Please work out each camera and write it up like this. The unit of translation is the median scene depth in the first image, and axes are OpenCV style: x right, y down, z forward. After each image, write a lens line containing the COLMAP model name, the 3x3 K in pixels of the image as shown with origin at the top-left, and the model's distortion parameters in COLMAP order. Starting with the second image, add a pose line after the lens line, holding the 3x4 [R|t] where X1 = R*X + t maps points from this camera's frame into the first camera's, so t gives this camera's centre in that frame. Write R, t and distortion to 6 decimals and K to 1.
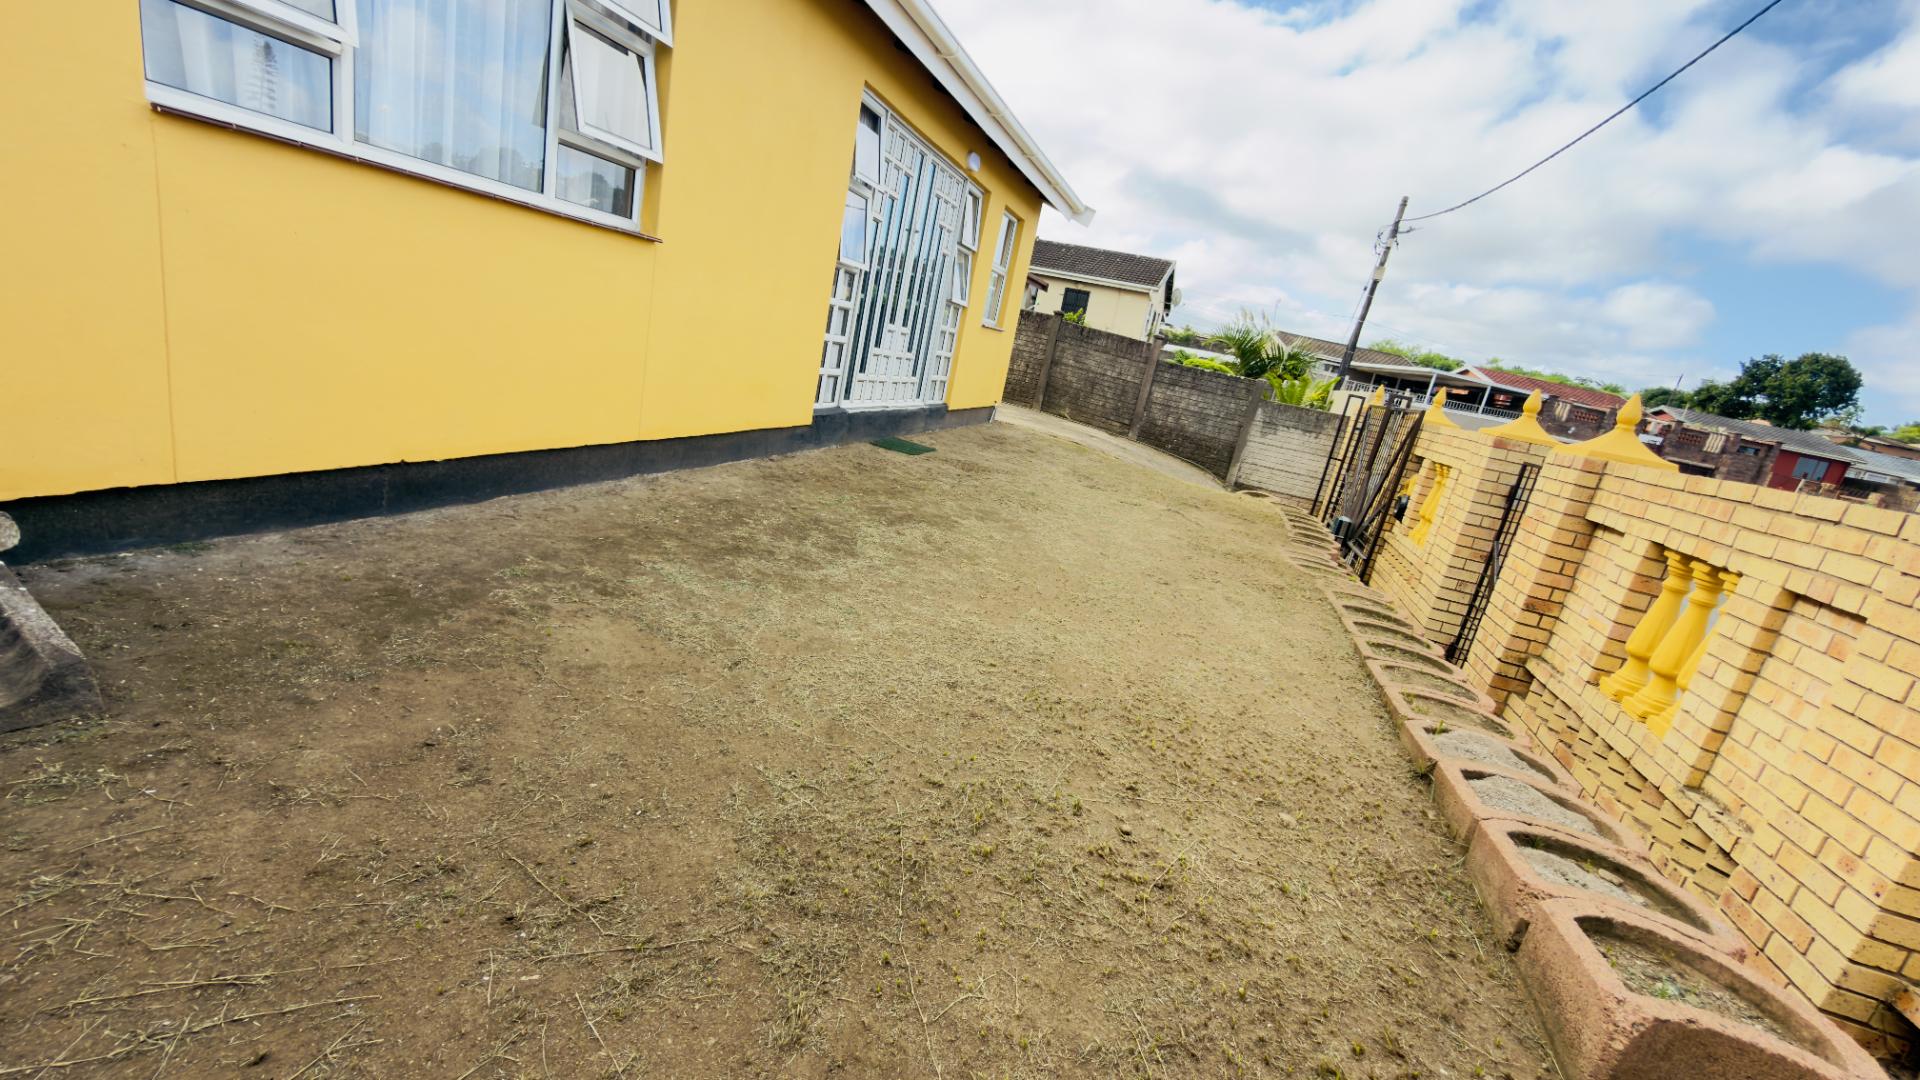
lens RADIAL K [[765.7, 0, 963.0], [0, 765.7, 537.9], [0, 0, 1]] dist [-0.001822, 0.000328]
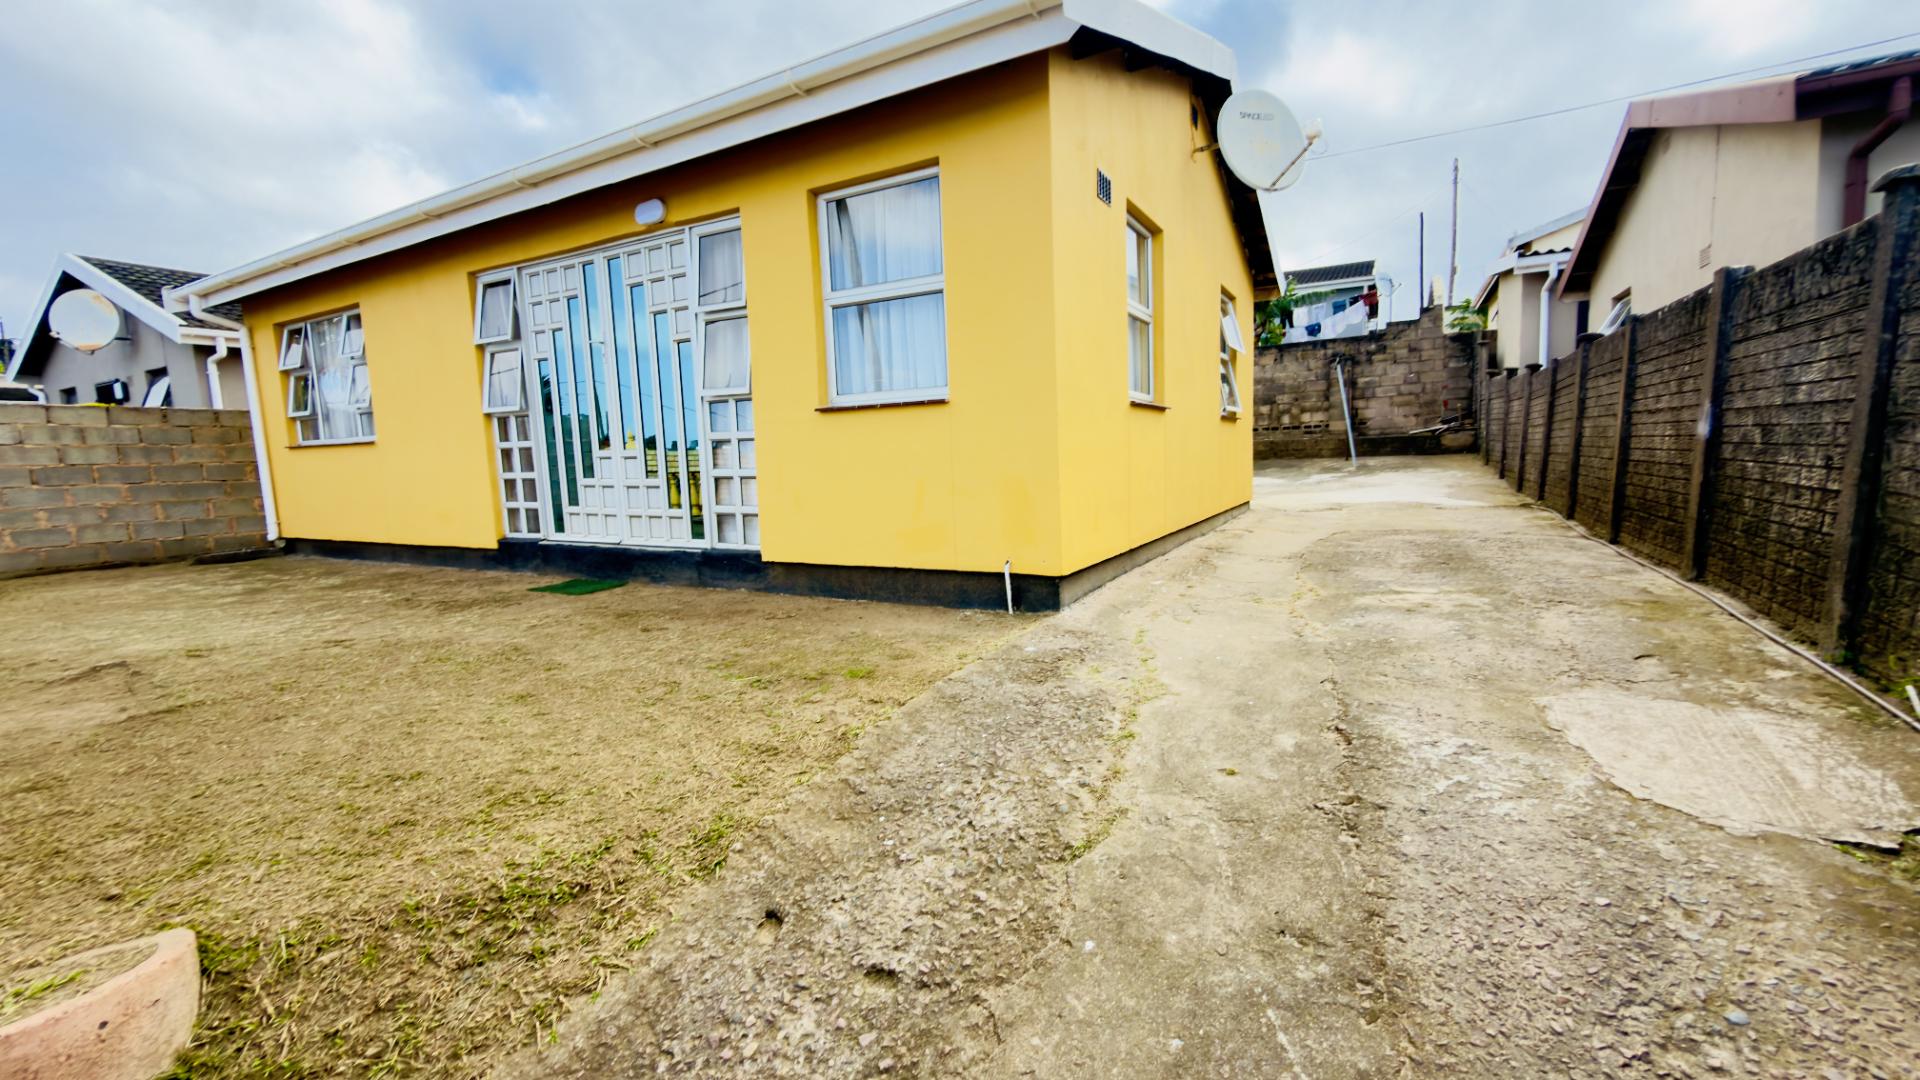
lens RADIAL K [[765.7, 0, 959.2], [0, 765.7, 523.6], [0, 0, 1]] dist [-0.001822, 0.000328]
pose [[-0.186031, -0.106148, -0.976793, 1.187224], [-0.263102, 0.963224, -0.054566, -0.448151], [0.946663, 0.246845, -0.207117, 2.770715]]
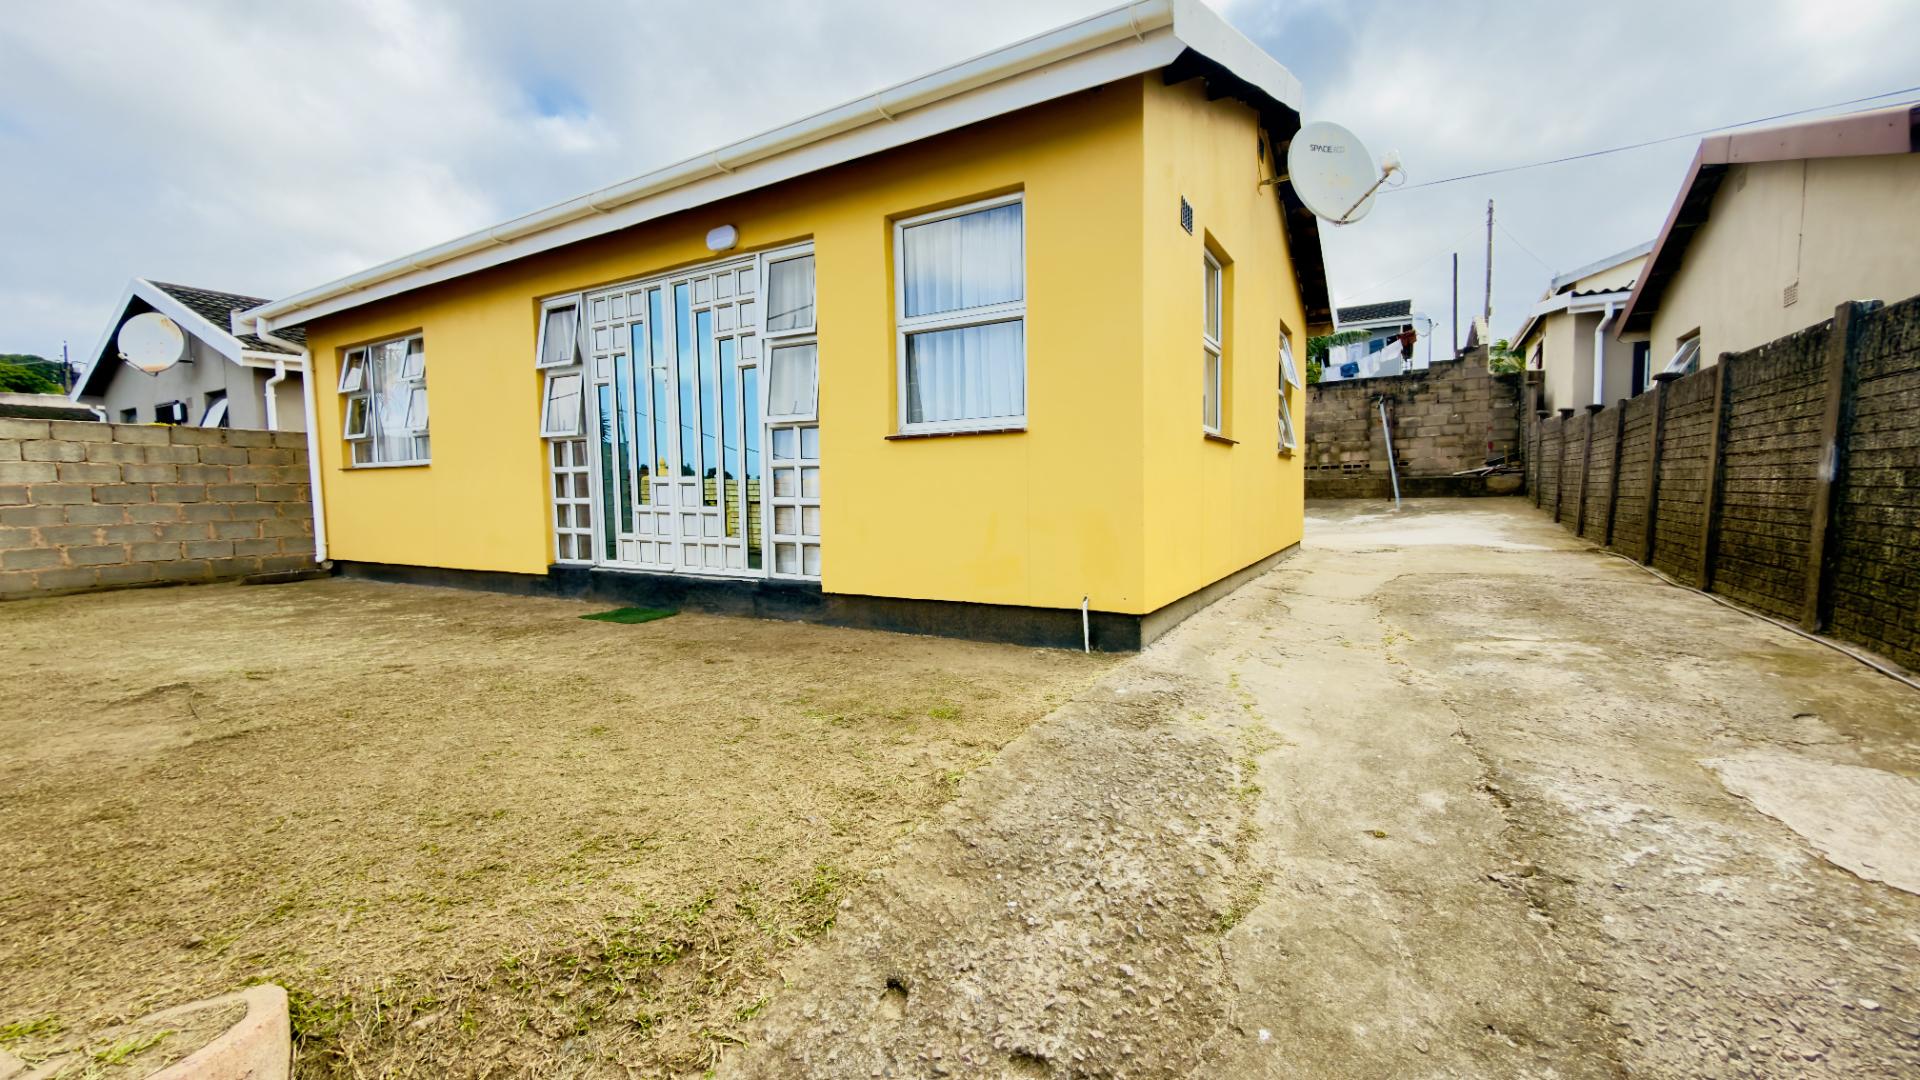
lens RADIAL K [[765.7, 0, 956.4], [0, 765.7, 525.5], [0, 0, 1]] dist [-0.001822, 0.000328]
pose [[-0.208523, -0.151774, -0.966169, 1.162822], [-0.282157, 0.955216, -0.089157, -0.423813], [0.936433, 0.254020, -0.242008, 2.680941]]
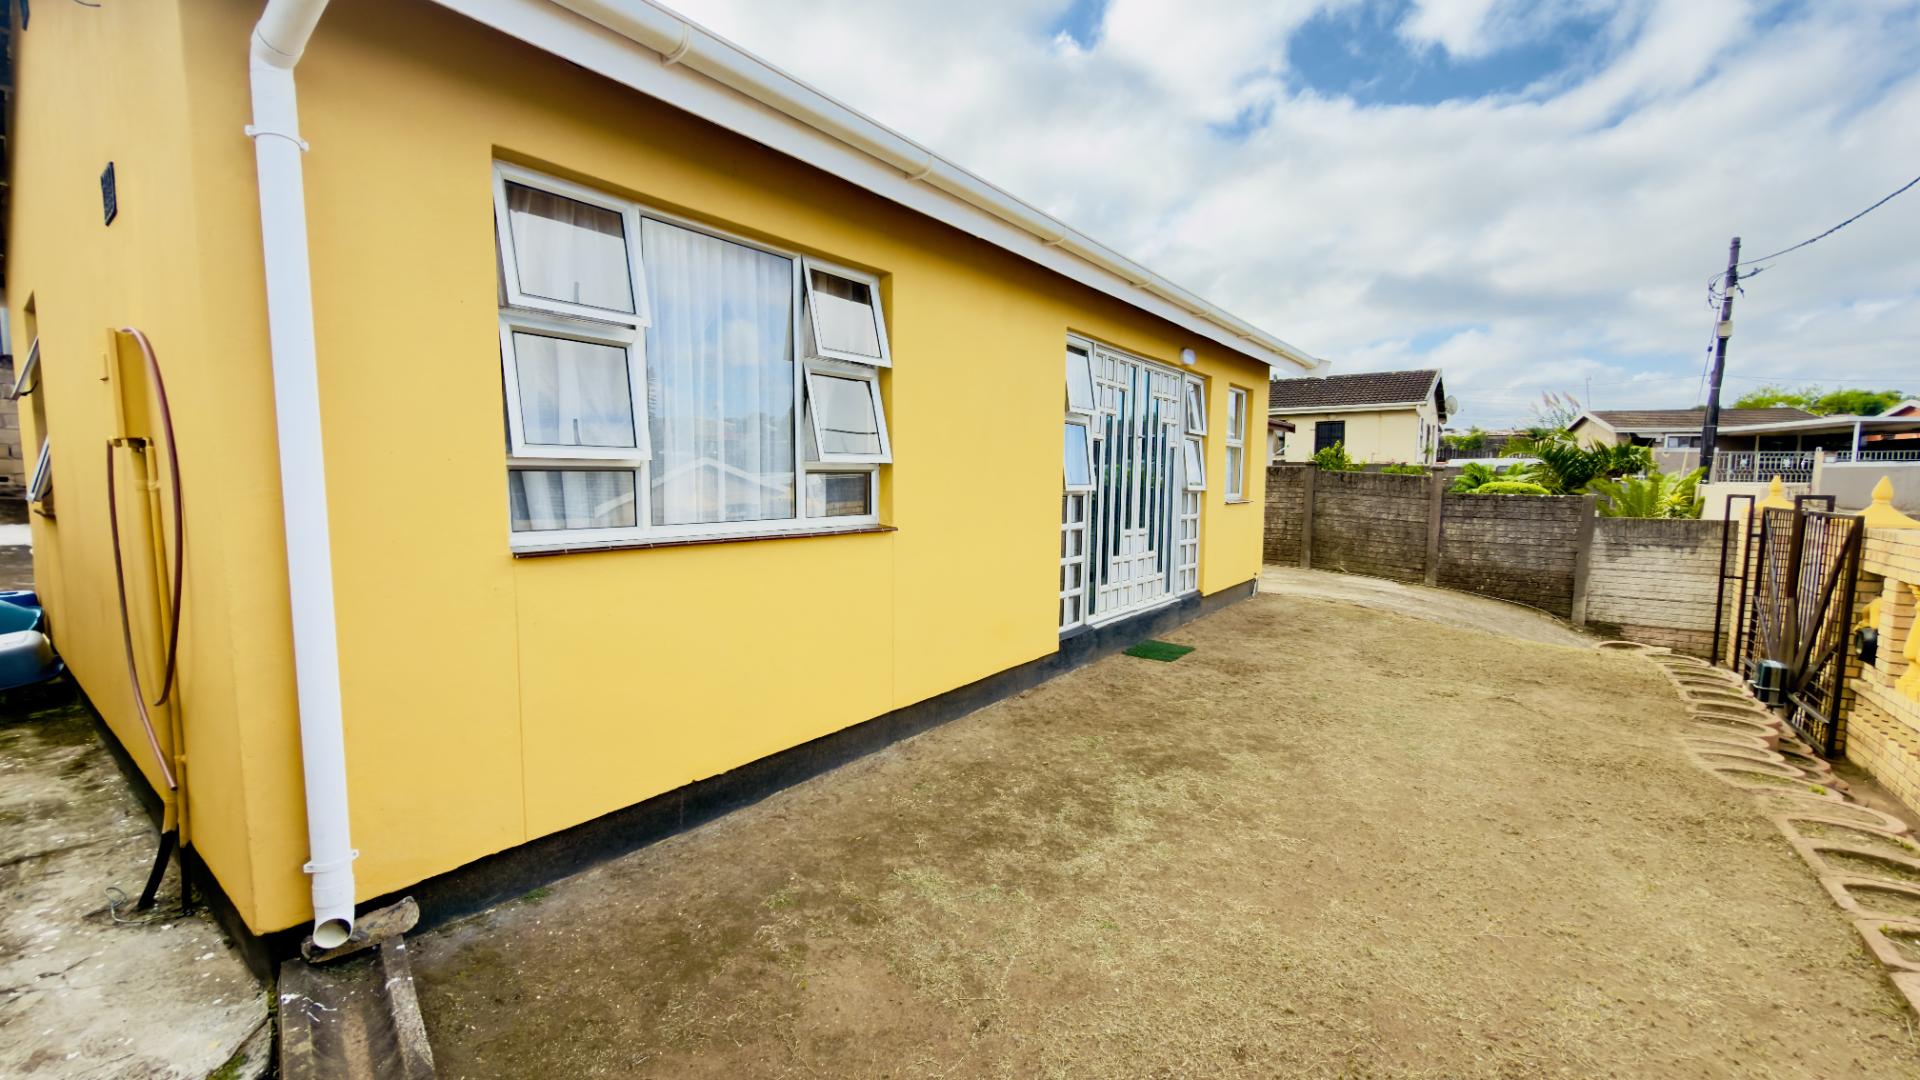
lens RADIAL K [[765.7, 0, 961.5], [0, 765.7, 539.1], [0, 0, 1]] dist [-0.001822, 0.000328]
pose [[0.933385, -0.162717, -0.319867, 0.036024], [0.091895, 0.969954, -0.225264, -0.110947], [0.346910, 0.180864, 0.920294, 0.028179]]
